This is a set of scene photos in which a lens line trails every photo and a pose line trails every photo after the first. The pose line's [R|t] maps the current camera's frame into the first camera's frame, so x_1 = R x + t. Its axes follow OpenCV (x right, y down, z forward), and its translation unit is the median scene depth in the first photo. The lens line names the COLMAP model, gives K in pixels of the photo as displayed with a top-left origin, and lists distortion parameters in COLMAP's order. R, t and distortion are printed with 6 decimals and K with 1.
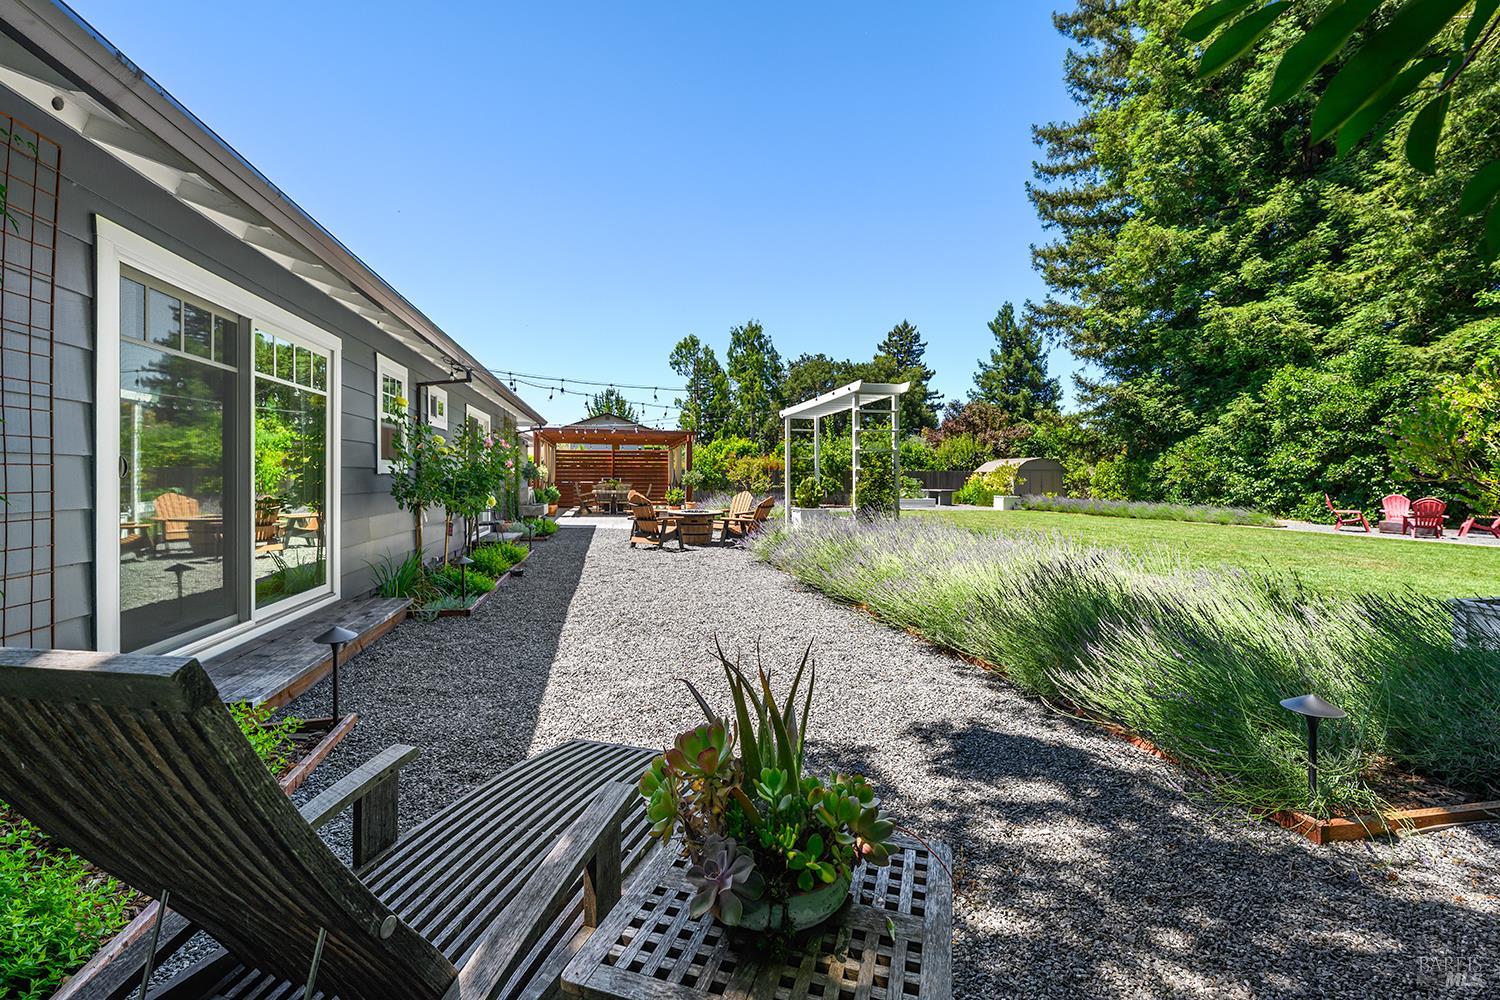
lens RADIAL K [[648.5, 0, 748.4], [0, 648.5, 477.5], [0, 0, 1]] dist [0.002165, 0.000285]
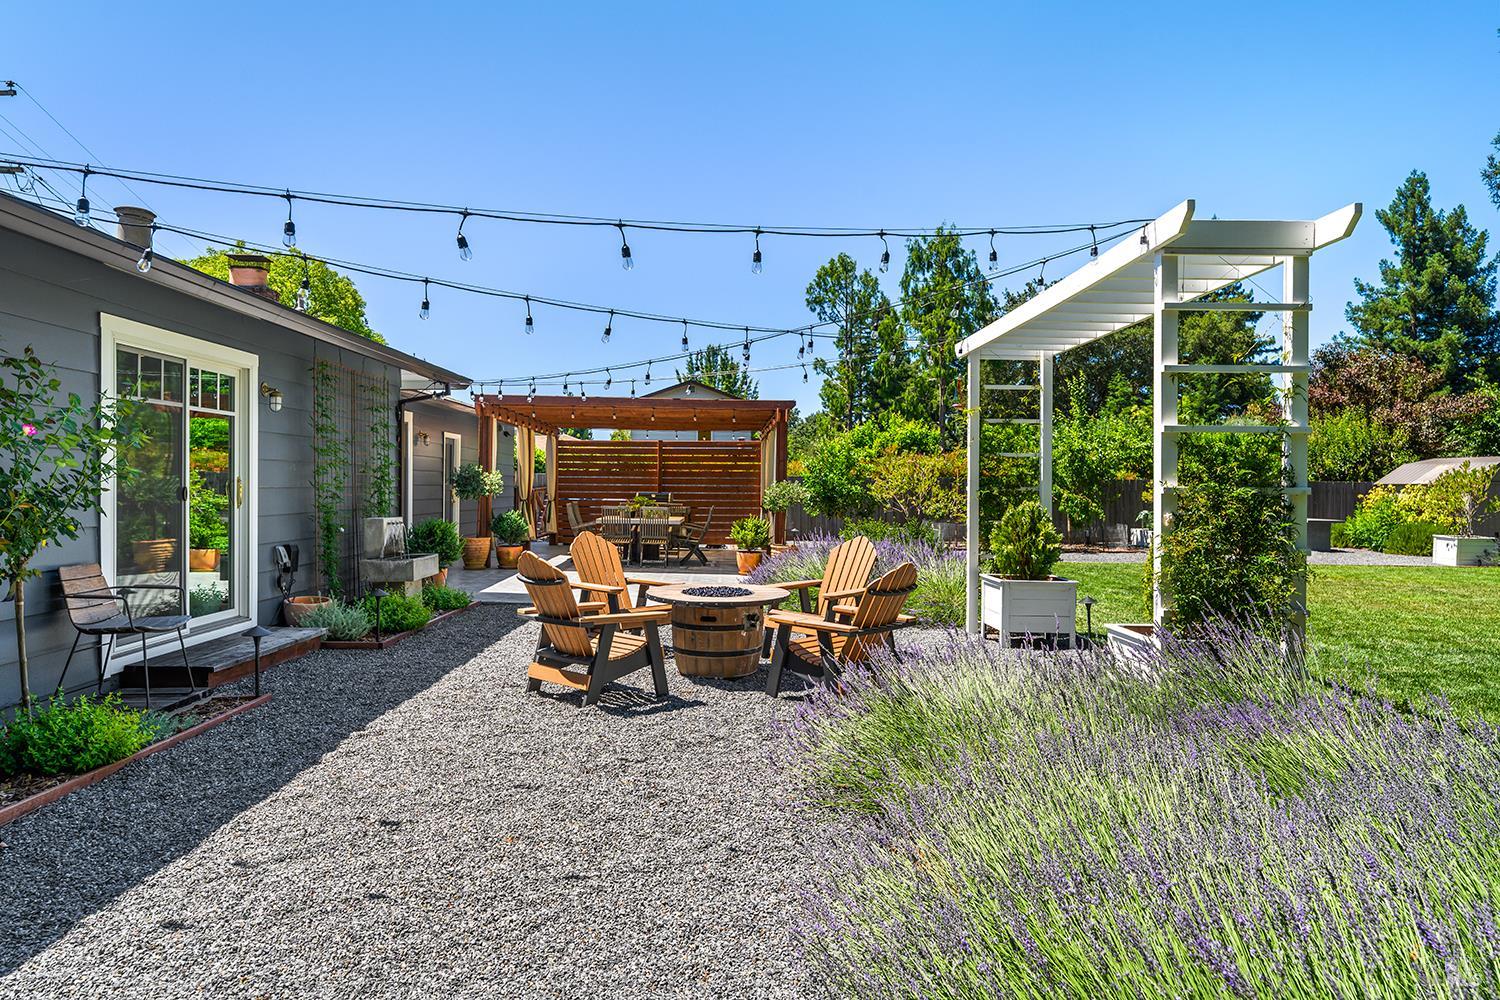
lens RADIAL K [[1002.3, 0, 750.0], [0, 1002.3, 500.0], [0, 0, 1]] dist [-0.003866, 0.001635]
pose [[0.982150, 0.009041, -0.187884, 0.019466], [-0.006438, 0.999875, 0.014463, -0.004433], [0.187991, -0.012995, 0.982085, 0.161422]]
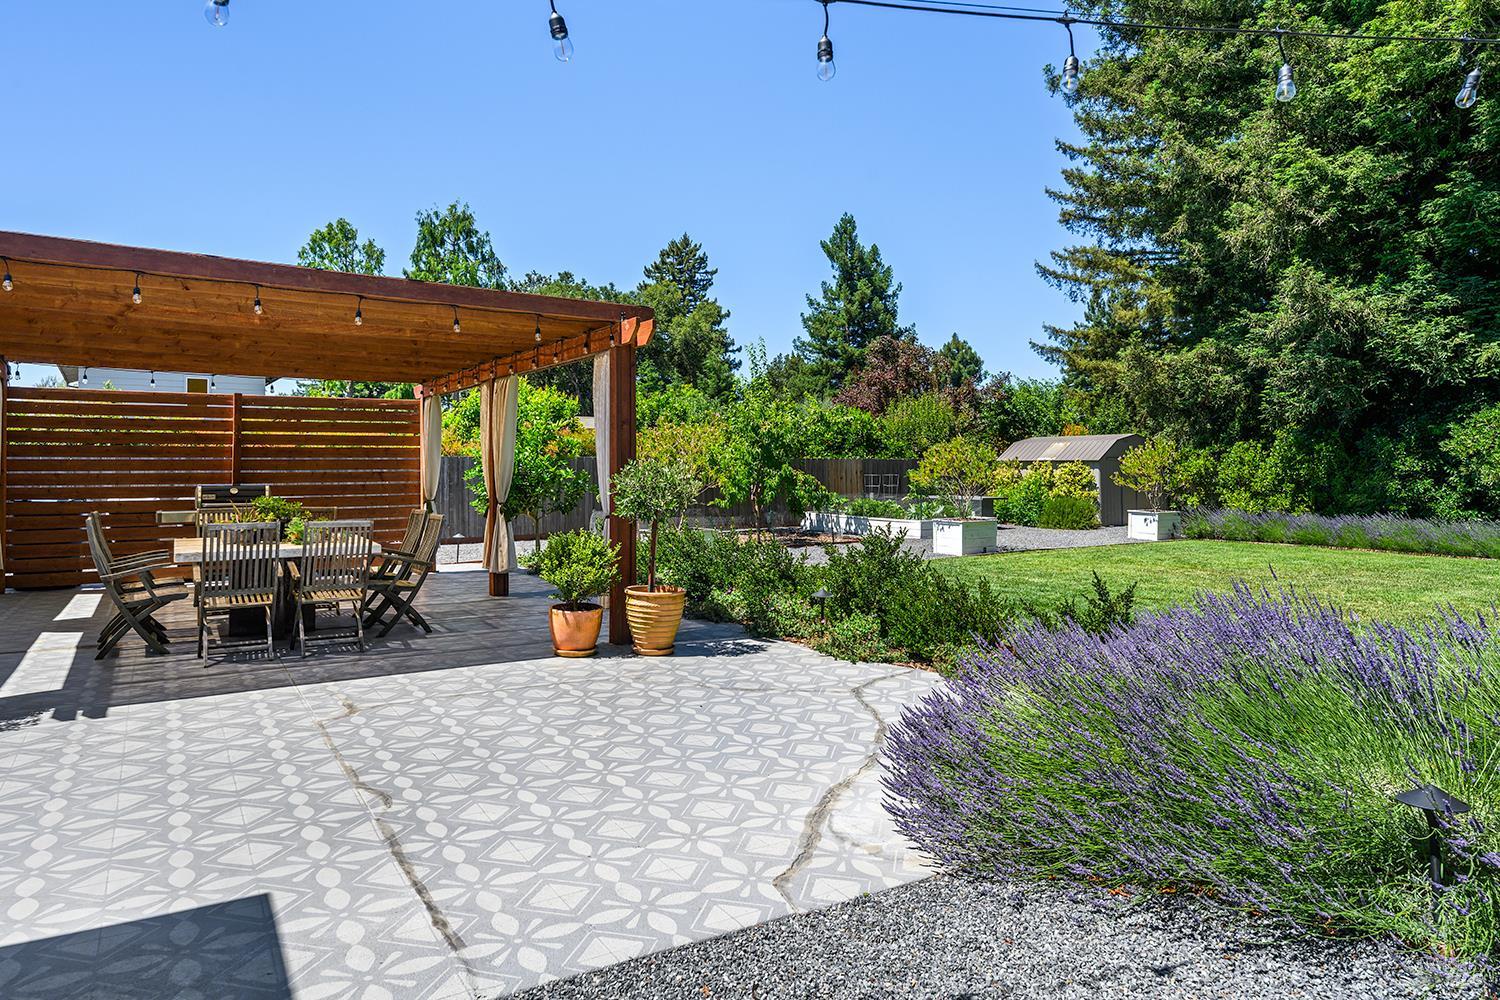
lens RADIAL K [[890.9, 0, 752.6], [0, 890.9, 447.9], [0, 0, 1]] dist [0.003636, 0.000243]
pose [[0.930479, 0.002855, 0.366334, -0.114142], [0.005092, 0.999772, -0.020726, -0.005338], [-0.366310, 0.021151, 0.930252, 0.432483]]
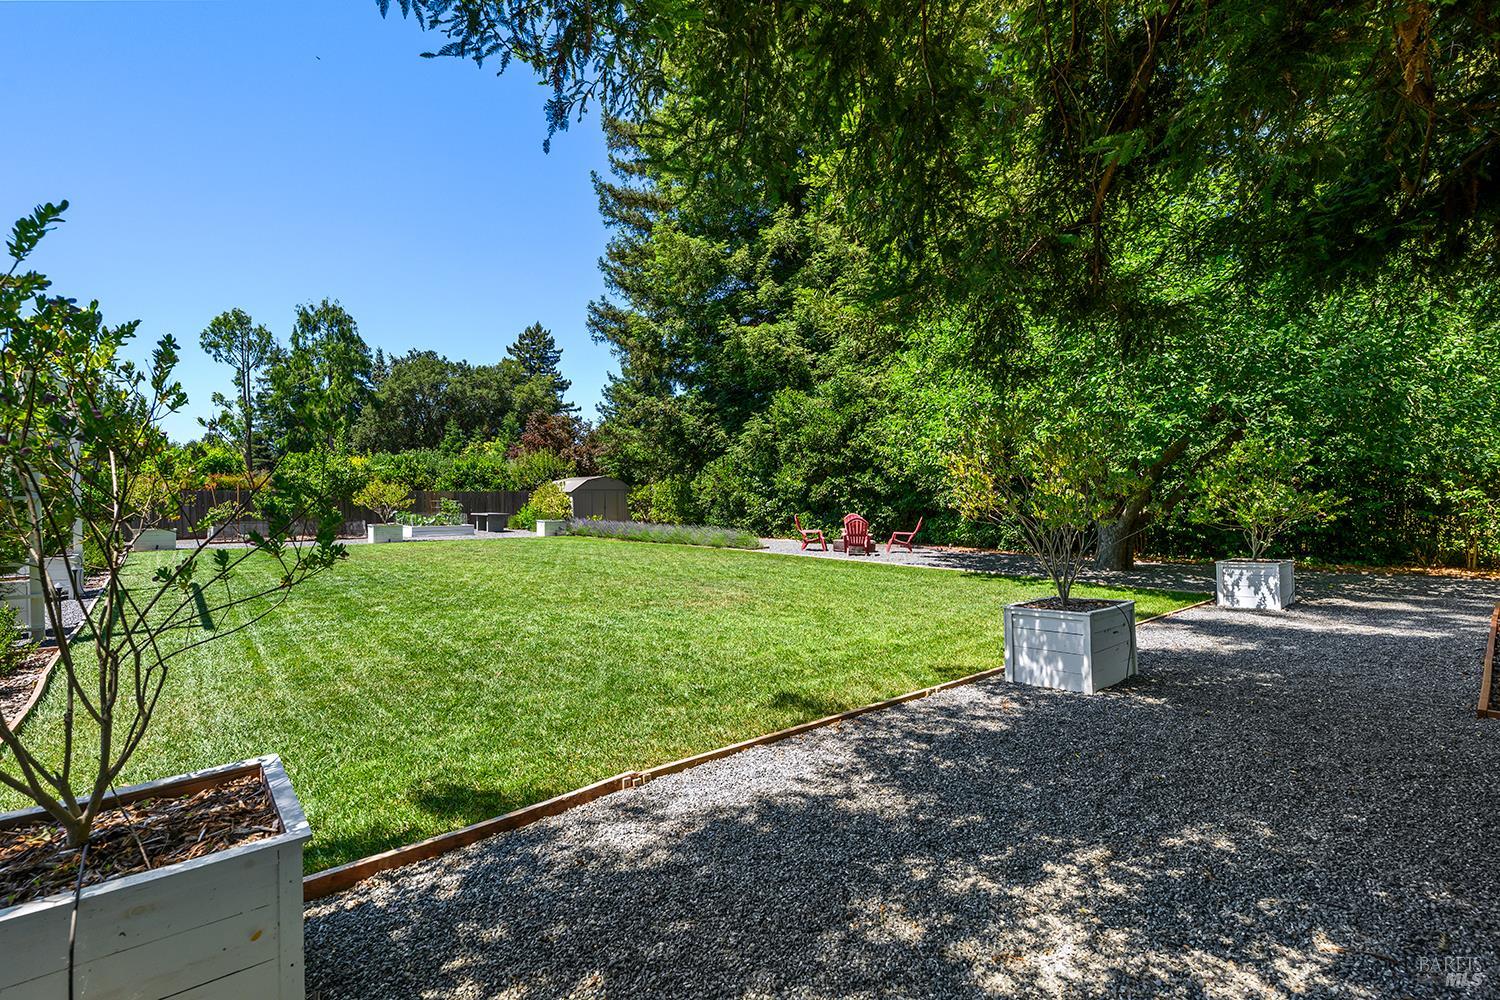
lens RADIAL K [[690.0, 0, 750.7], [0, 690.0, 505.4], [0, 0, 1]] dist [-0.001004, -0.000284]
pose [[0.882693, -0.013396, 0.469758, 0.178143], [0.007092, 0.999860, 0.015187, -0.003034], [-0.469896, -0.010074, 0.882664, 0.046208]]
